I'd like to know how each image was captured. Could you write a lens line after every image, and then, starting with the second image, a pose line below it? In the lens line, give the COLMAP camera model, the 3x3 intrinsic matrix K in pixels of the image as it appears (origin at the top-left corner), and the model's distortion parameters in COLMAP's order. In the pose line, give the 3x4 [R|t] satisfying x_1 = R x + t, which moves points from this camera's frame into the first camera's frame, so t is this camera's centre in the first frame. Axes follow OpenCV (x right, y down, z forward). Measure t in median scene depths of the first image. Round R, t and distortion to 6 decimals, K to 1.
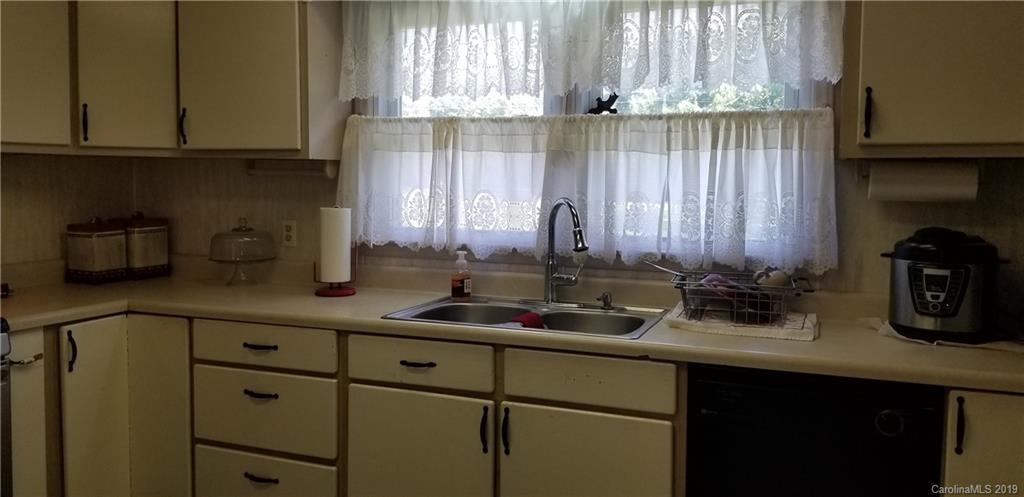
lens RADIAL K [[791.2, 0, 511.1], [0, 791.2, 223.5], [0, 0, 1]] dist [0.004162, -0.043571]
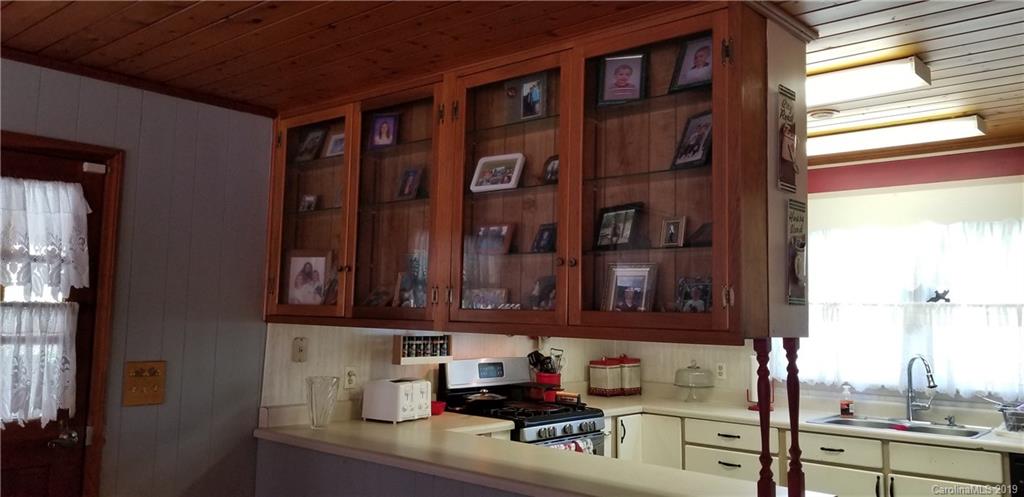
lens RADIAL K [[769.8, 0, 508.3], [0, 769.8, 215.6], [0, 0, 1]] dist [0.006078, -0.033183]
pose [[0.933847, -0.033862, -0.356067, -0.144935], [-0.035390, 0.981876, -0.186192, 0.011438], [0.355918, 0.186476, 0.915723, -0.793605]]
